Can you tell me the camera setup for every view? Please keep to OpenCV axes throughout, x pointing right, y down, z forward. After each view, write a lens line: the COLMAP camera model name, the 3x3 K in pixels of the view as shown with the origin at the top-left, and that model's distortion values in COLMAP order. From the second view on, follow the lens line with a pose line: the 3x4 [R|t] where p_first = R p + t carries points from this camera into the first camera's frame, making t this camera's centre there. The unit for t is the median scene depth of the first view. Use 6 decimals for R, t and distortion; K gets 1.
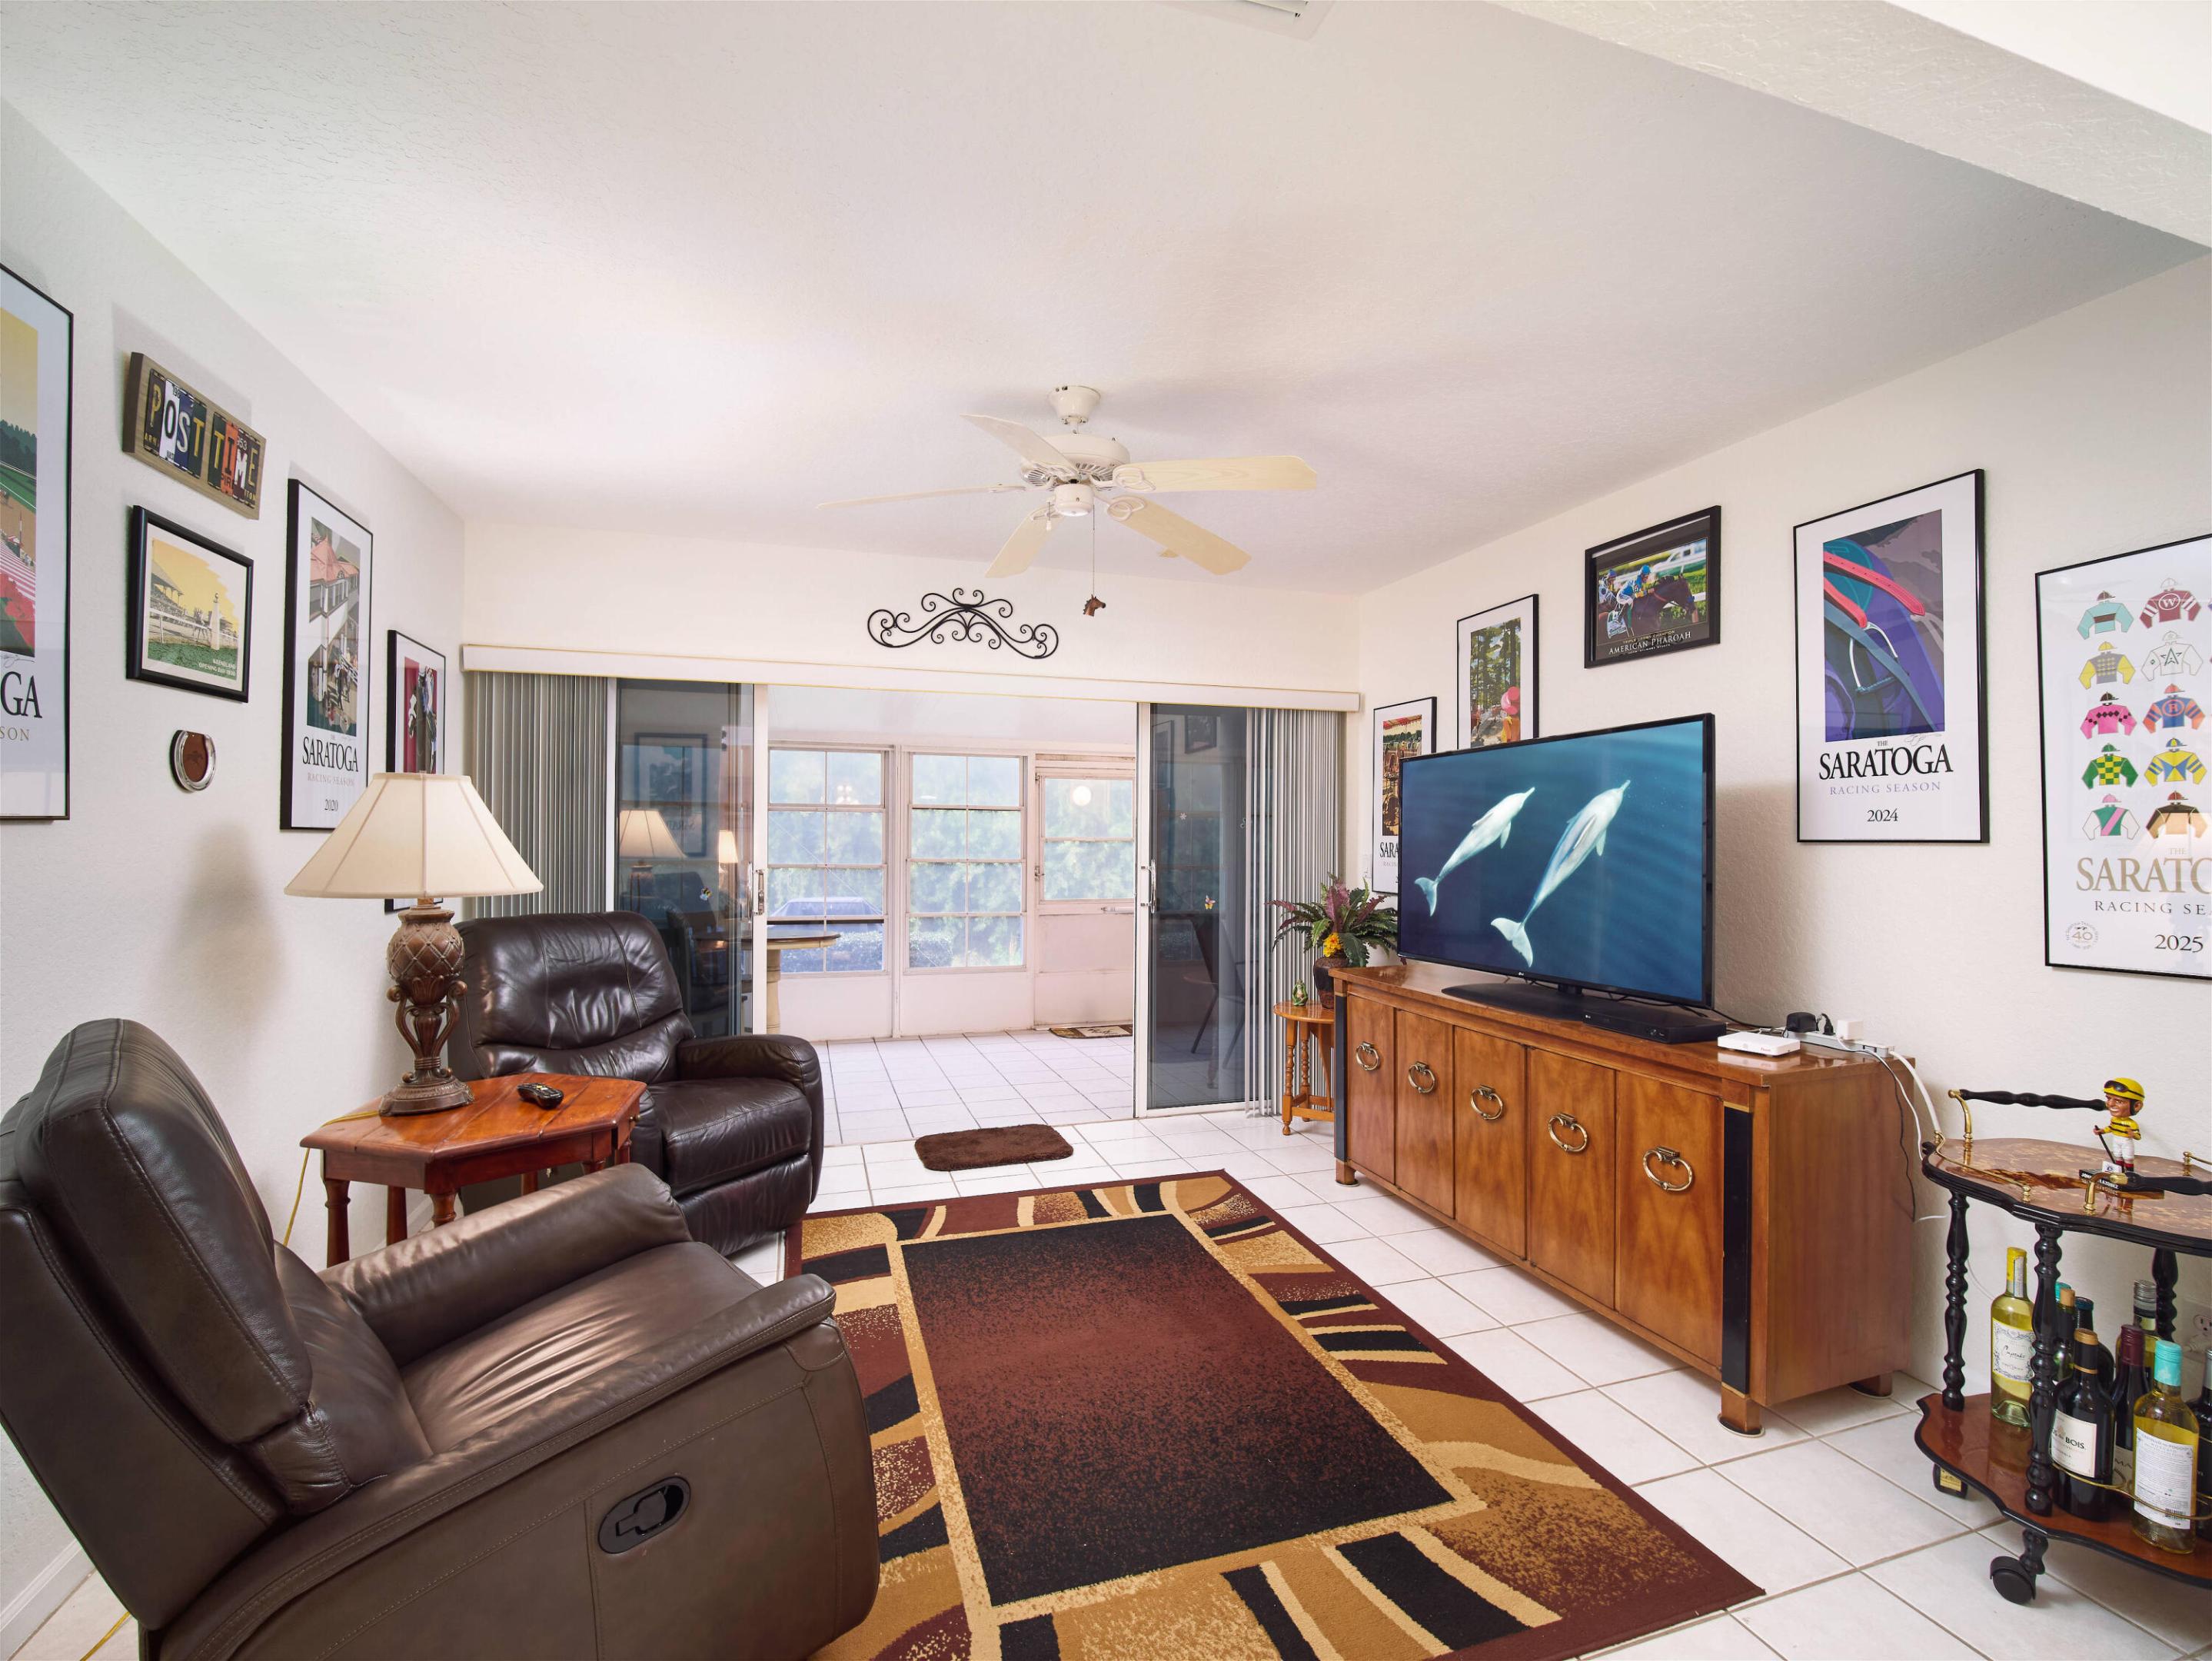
lens RADIAL K [[984.8, 0, 1116.0], [0, 984.8, 833.7], [0, 0, 1]] dist [-0.015181, -0.000545]
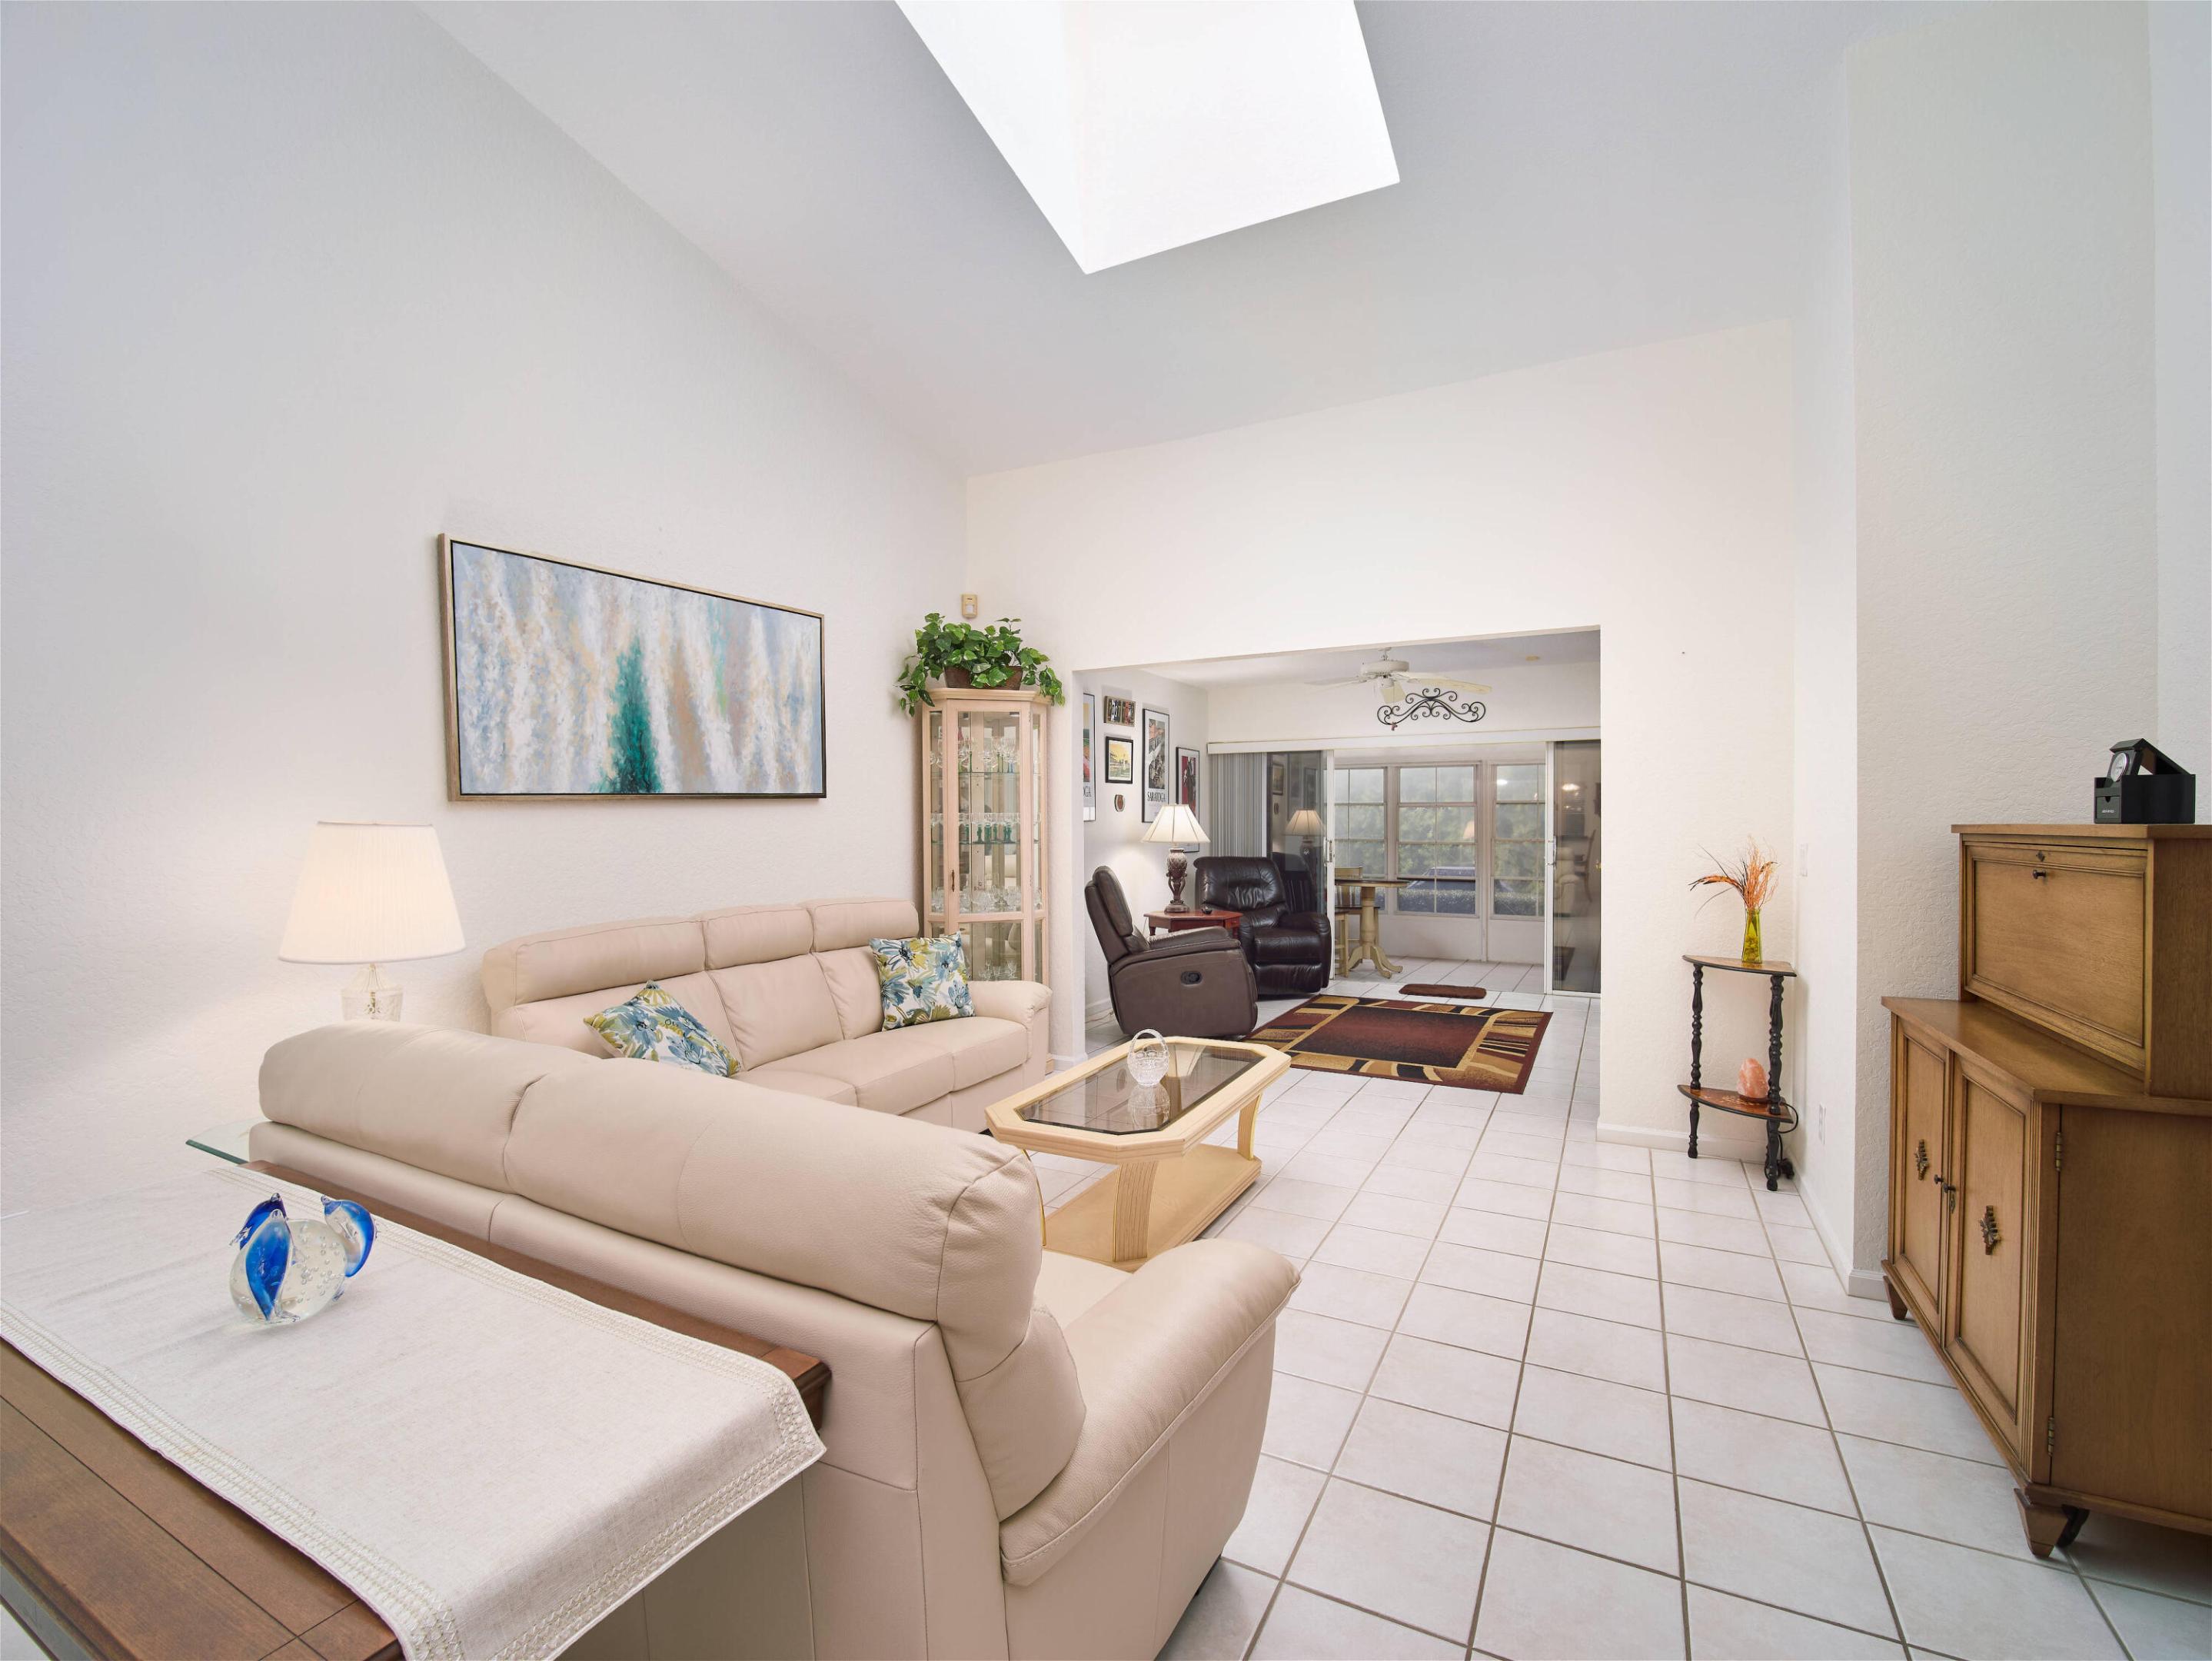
lens RADIAL K [[984.8, 0, 1110.5], [0, 984.8, 833.5], [0, 0, 1]] dist [-0.015181, -0.000545]
pose [[0.704518, -0.000402, -0.709686, 0.945181], [0.009792, 0.999910, 0.009155, -0.000755], [0.709619, -0.013400, 0.704458, -0.932986]]
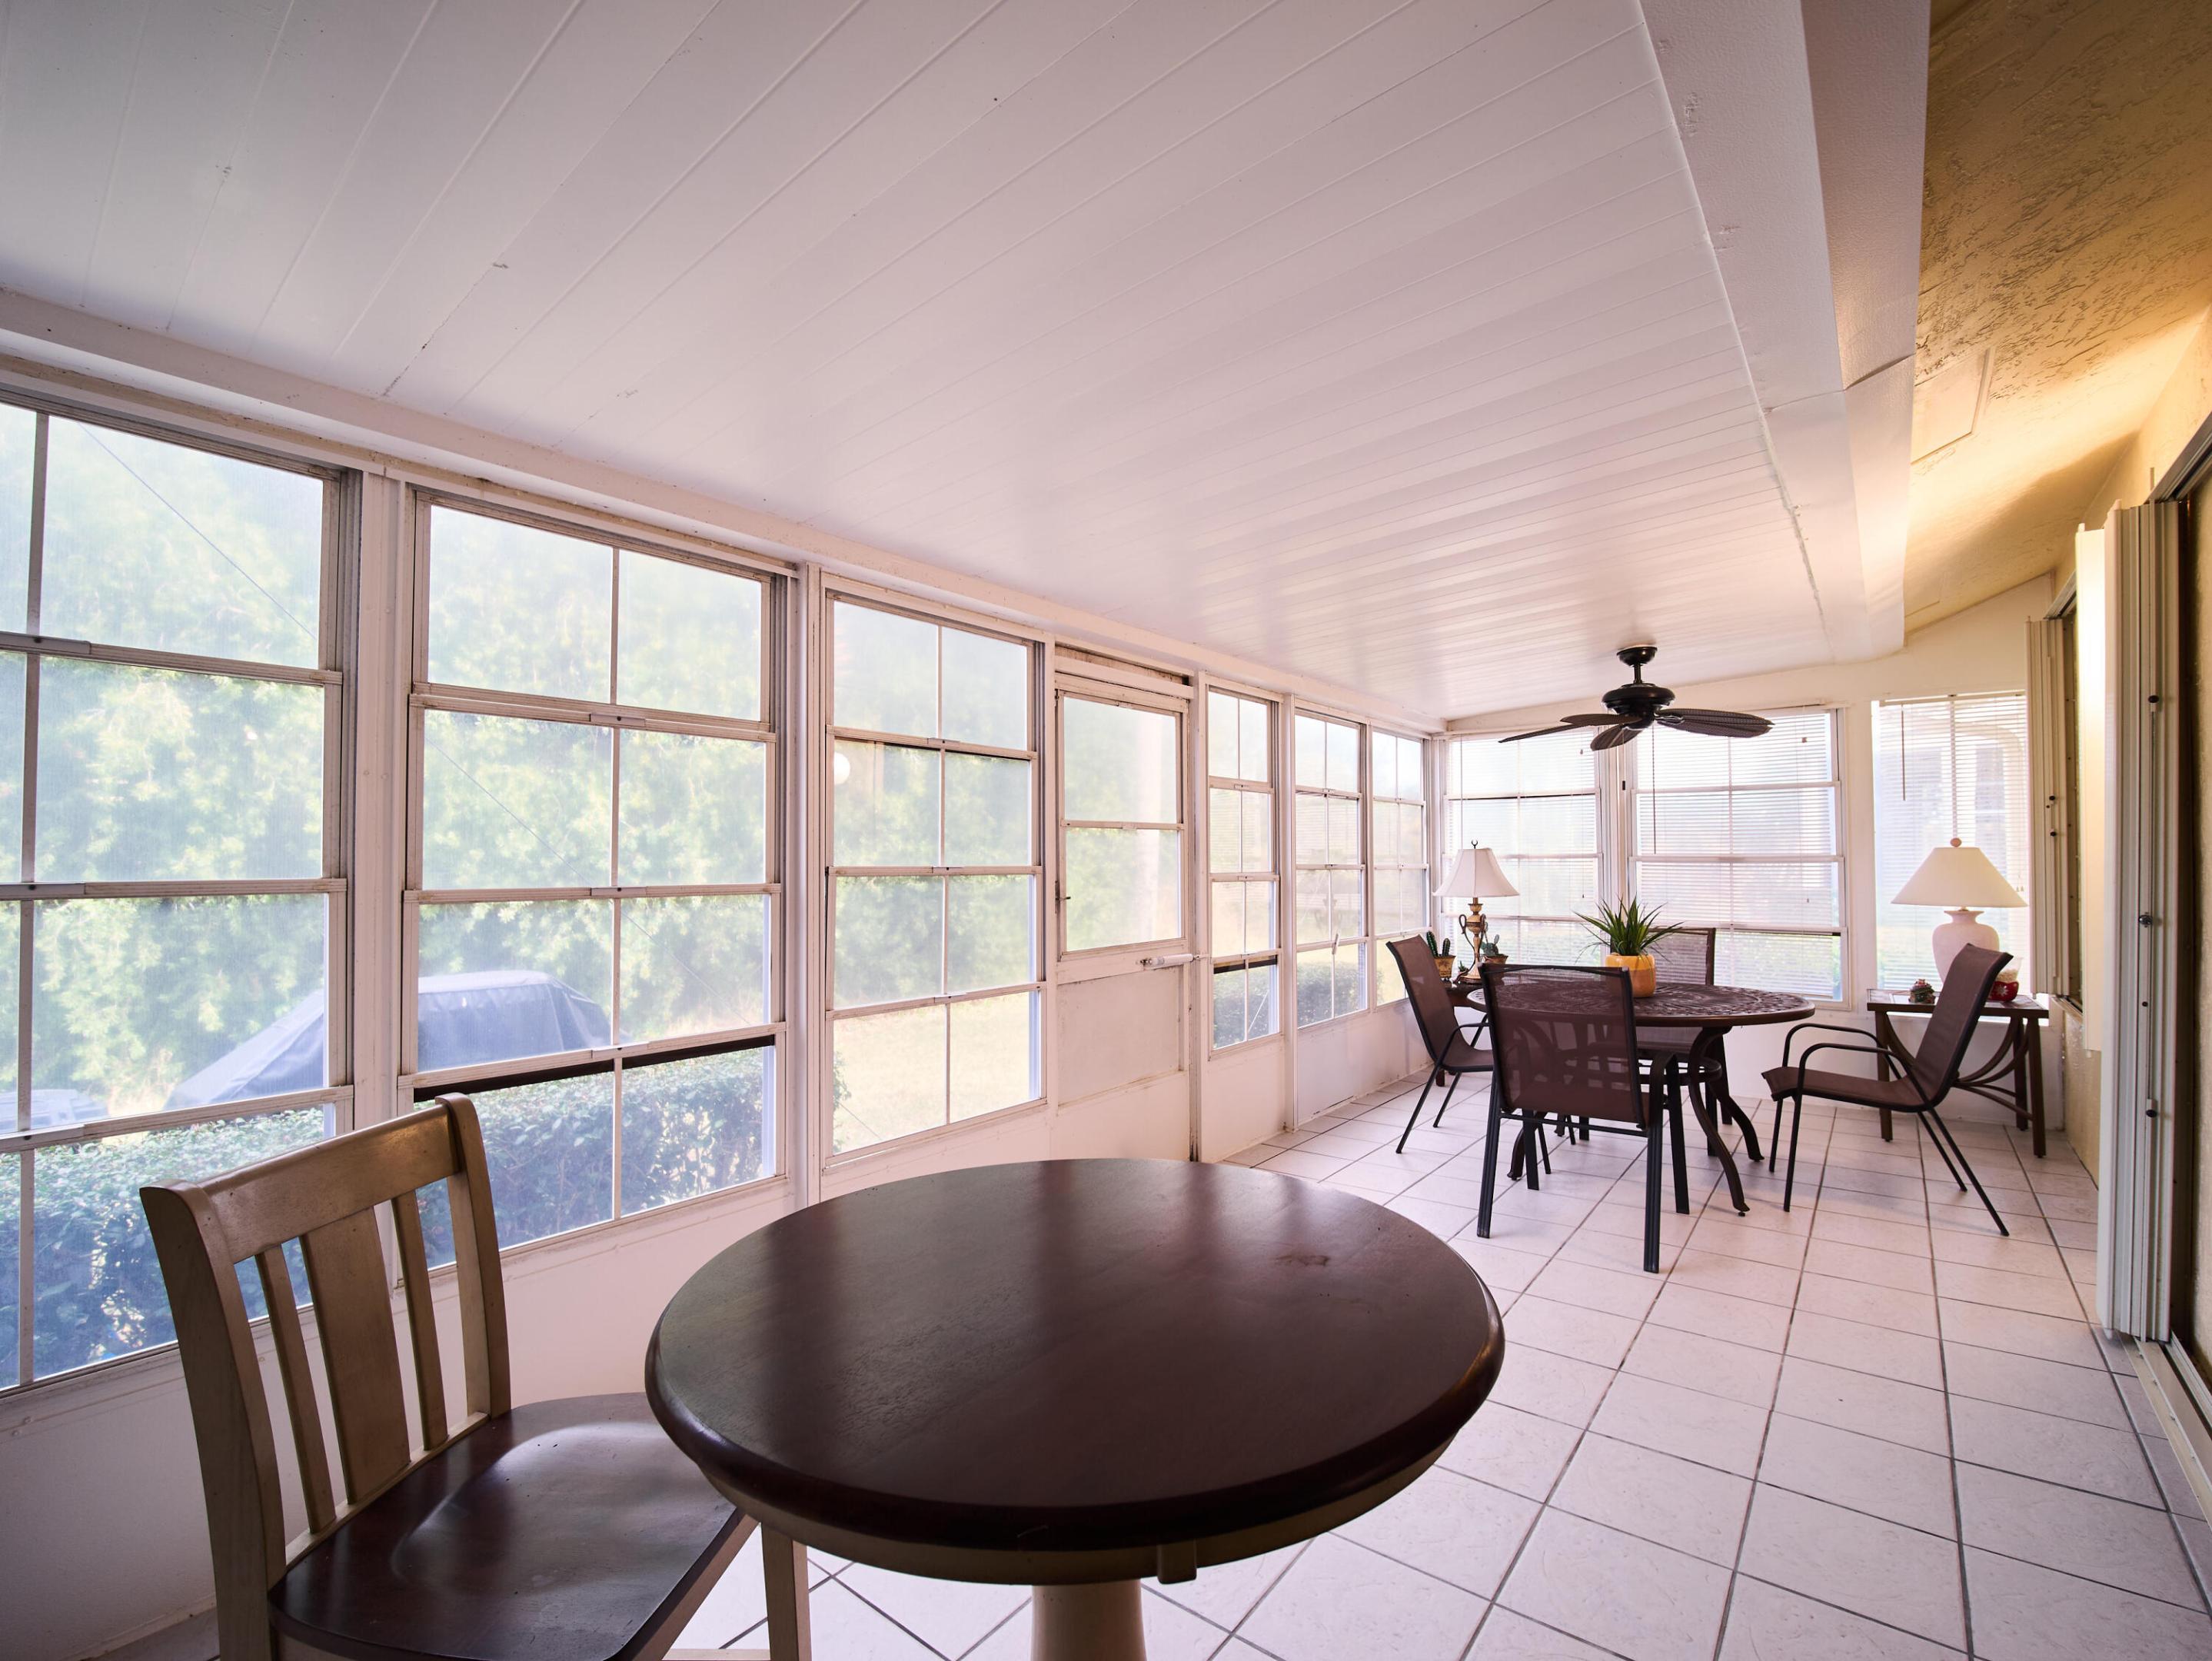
lens RADIAL K [[984.8, 0, 1101.4], [0, 984.8, 845.9], [0, 0, 1]] dist [-0.015181, -0.000545]
pose [[0.834078, -0.001116, 0.551646, -0.405386], [0.004952, 0.999973, -0.005463, 0.024188], [-0.551625, 0.007288, 0.834060, 0.755116]]
